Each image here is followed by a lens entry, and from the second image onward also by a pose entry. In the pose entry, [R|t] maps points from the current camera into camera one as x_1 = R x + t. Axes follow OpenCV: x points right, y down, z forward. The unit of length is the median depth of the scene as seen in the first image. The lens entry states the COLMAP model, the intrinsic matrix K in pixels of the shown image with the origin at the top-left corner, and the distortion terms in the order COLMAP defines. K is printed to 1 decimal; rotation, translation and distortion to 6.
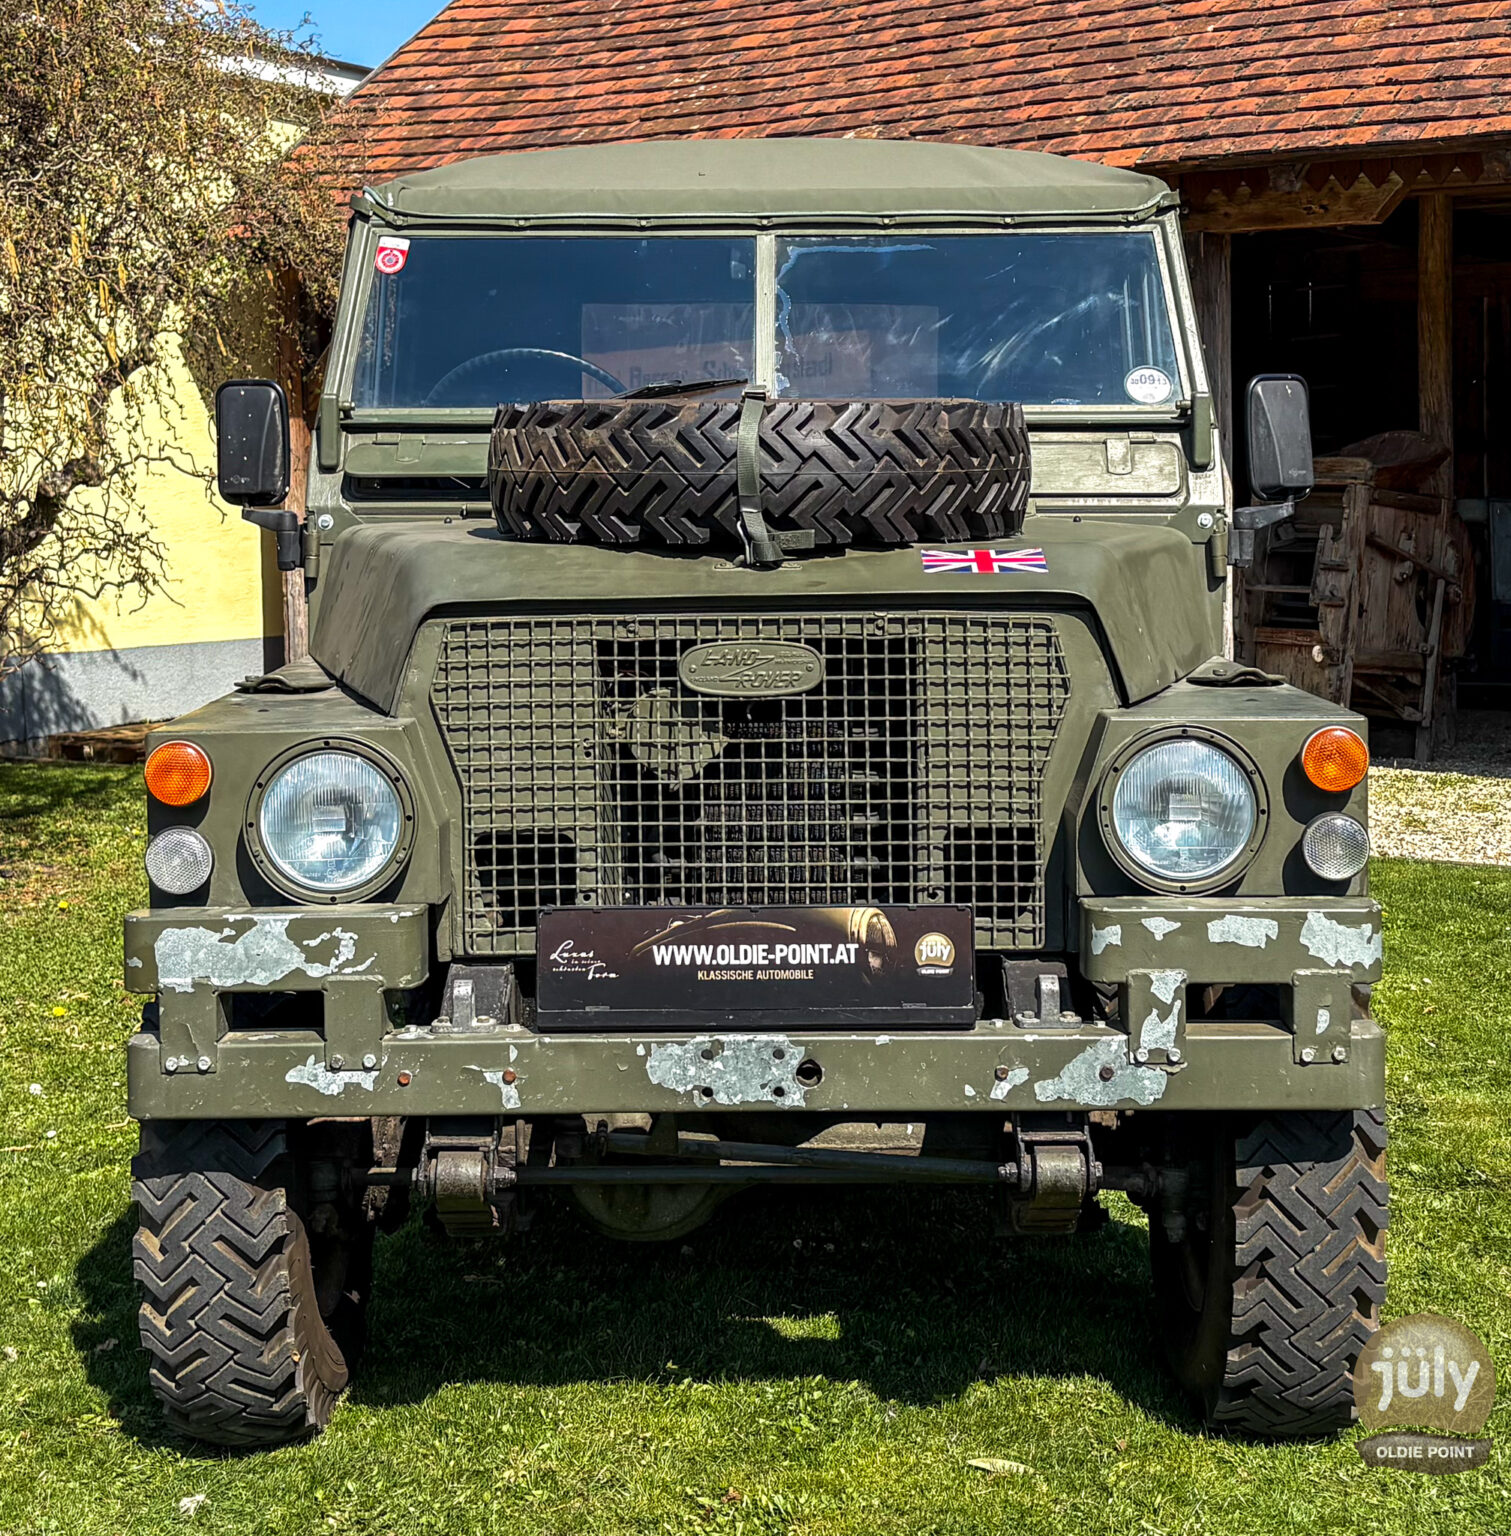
lens RADIAL K [[2754.5, 0, 752.4], [0, 2754.5, 556.4], [0, 0, 1]] dist [0.316362, -1.473433]
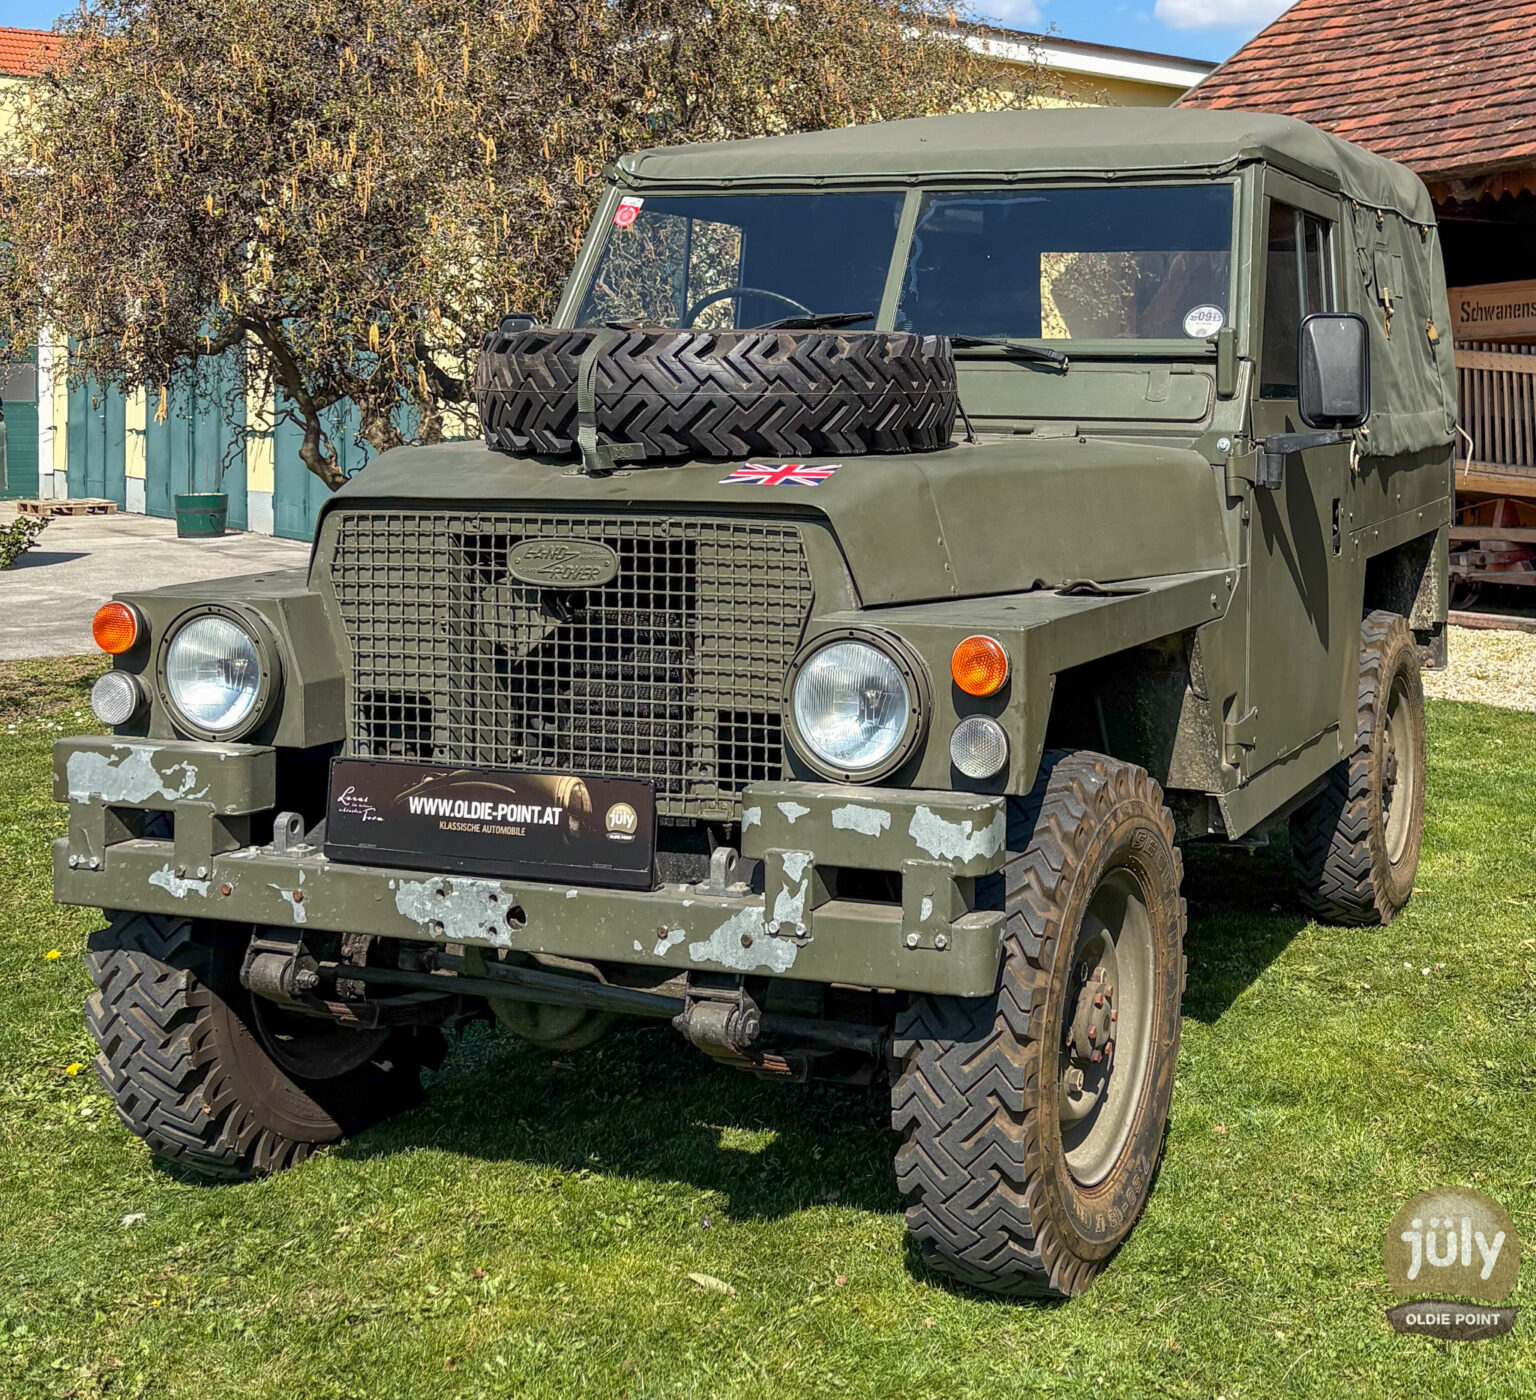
lens RADIAL K [[2253.9, 0, 1063.7], [0, 2253.9, 407.5], [0, 0, 1]] dist [0.194432, -0.693215]
pose [[0.937701, 0.017144, -0.347020, 0.536563], [-0.025714, 0.999467, -0.020106, -0.010482], [0.346490, 0.027777, 0.937642, 0.184991]]
